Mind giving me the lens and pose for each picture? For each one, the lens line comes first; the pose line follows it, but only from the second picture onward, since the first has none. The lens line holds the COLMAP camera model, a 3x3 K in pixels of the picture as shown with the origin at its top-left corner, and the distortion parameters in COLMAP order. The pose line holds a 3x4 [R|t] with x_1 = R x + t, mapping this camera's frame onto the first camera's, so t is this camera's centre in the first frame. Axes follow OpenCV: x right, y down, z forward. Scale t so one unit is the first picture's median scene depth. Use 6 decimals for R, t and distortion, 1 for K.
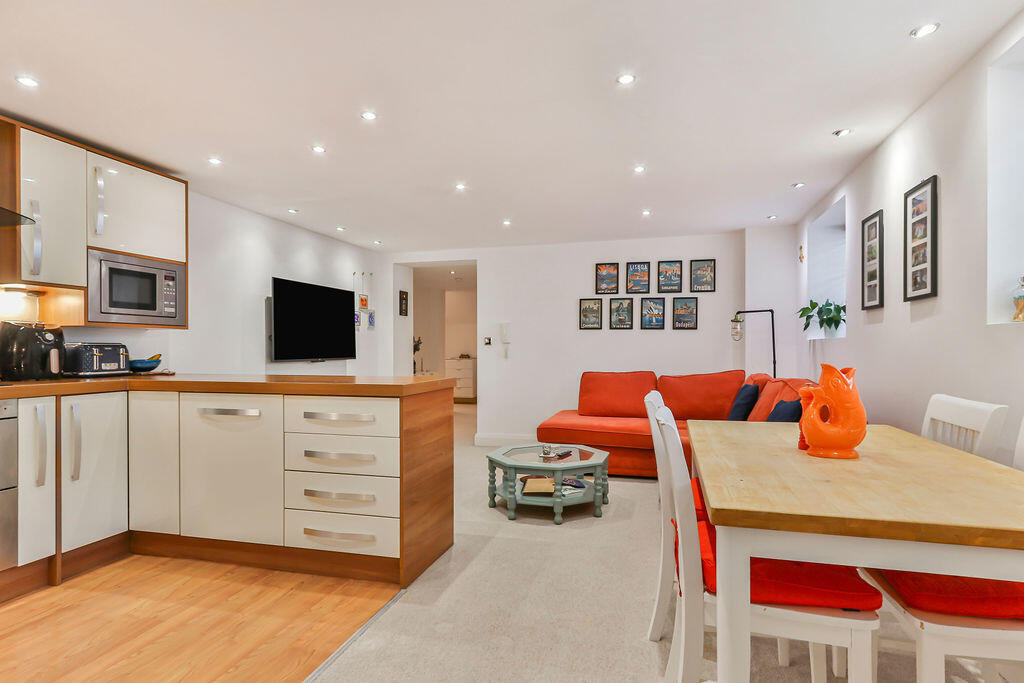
lens RADIAL K [[527.0, 0, 518.1], [0, 527.0, 346.3], [0, 0, 1]] dist [-0.000802, 0.000424]
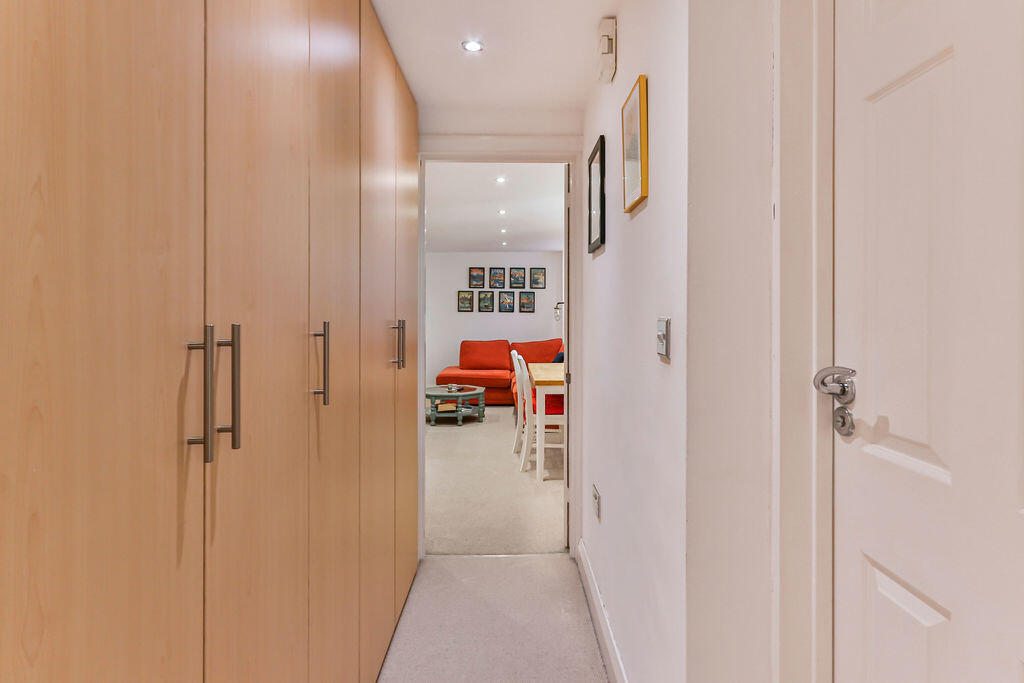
lens RADIAL K [[527.0, 0, 510.2], [0, 527.0, 313.5], [0, 0, 1]] dist [-0.000802, 0.000424]
pose [[0.962199, 0.000094, 0.272348, -0.146626], [0.000037, 1.000000, -0.000473, -0.027591], [-0.272348, 0.000465, 0.962199, -0.459611]]
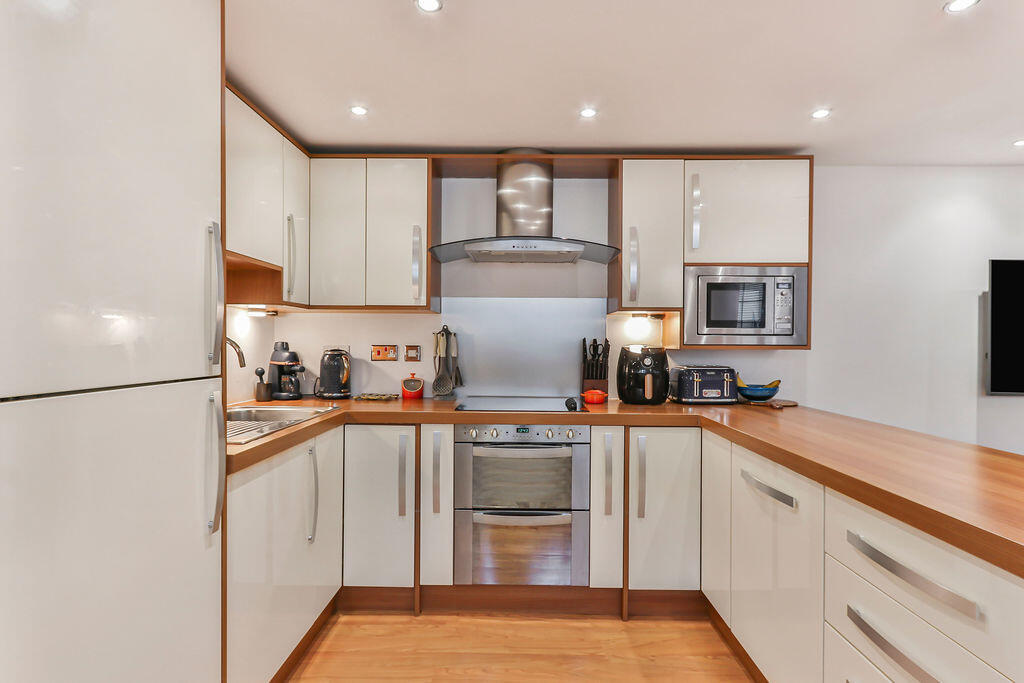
lens RADIAL K [[527.0, 0, 514.3], [0, 527.0, 348.7], [0, 0, 1]] dist [-0.000802, 0.000424]
pose [[0.244608, 0.009529, -0.969575, 0.010655], [-0.003675, 0.999954, 0.008901, -0.051060], [0.969615, 0.001386, 0.244632, 0.525238]]
